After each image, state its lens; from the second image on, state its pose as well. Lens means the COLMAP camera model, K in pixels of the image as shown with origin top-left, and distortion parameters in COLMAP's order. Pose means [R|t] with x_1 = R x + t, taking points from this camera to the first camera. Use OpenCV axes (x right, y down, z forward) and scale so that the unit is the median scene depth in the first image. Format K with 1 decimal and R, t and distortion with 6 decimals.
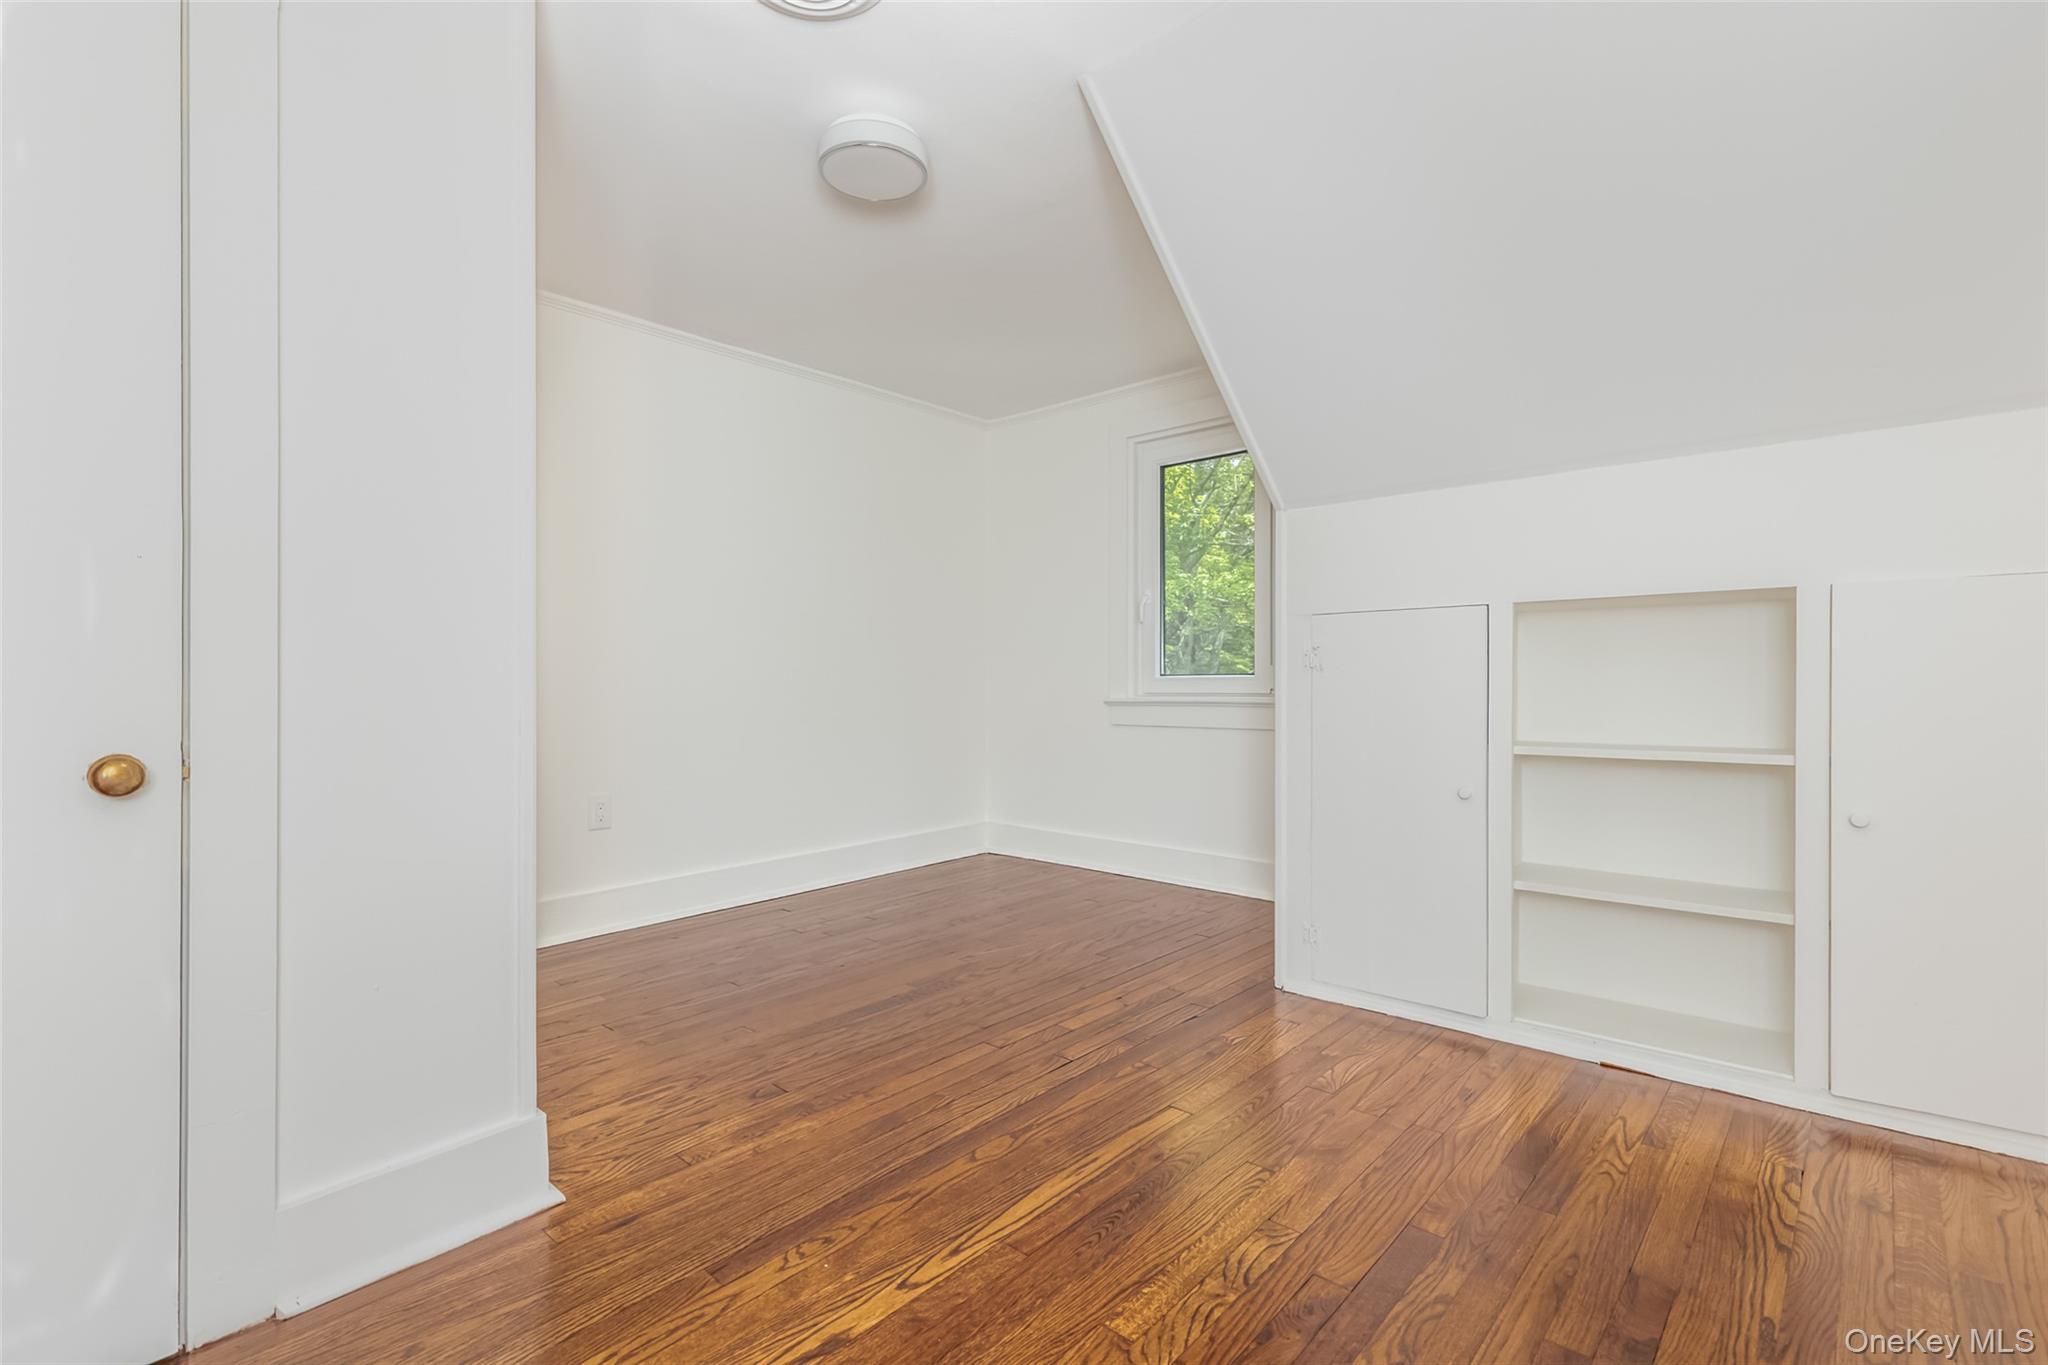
lens RADIAL K [[982.9, 0, 1021.5], [0, 982.9, 689.7], [0, 0, 1]] dist [0.002475, -0.000256]
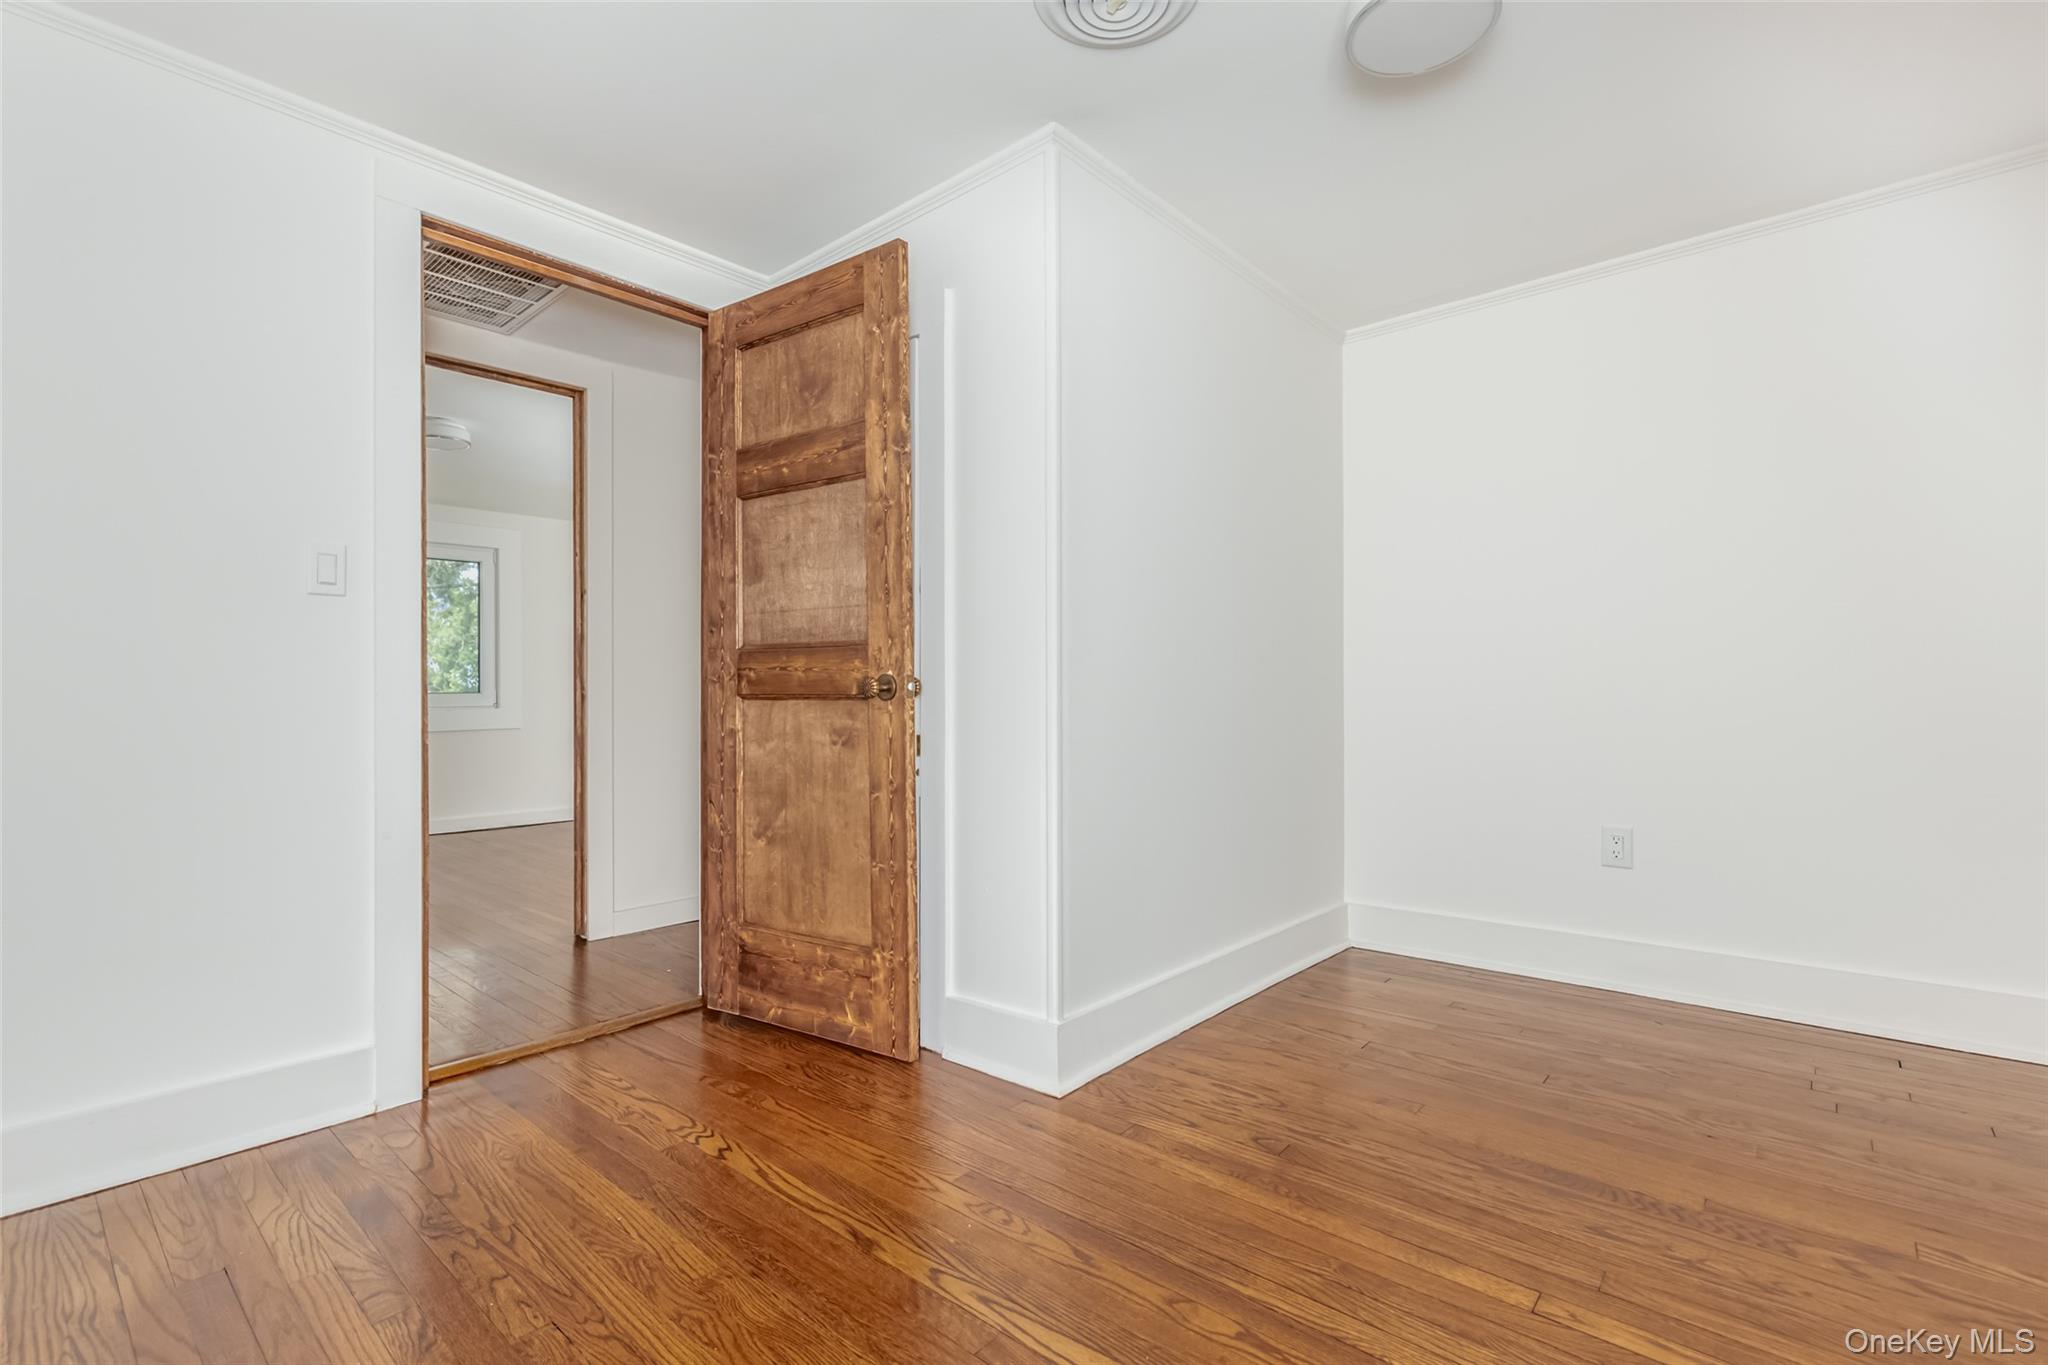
lens RADIAL K [[982.9, 0, 1021.5], [0, 982.9, 689.7], [0, 0, 1]] dist [0.002475, -0.000256]
pose [[-0.036233, 0.004652, -0.999333, 0.558163], [-0.005465, 0.999973, 0.004853, -0.011476], [0.999328, 0.005637, -0.036206, 0.683841]]
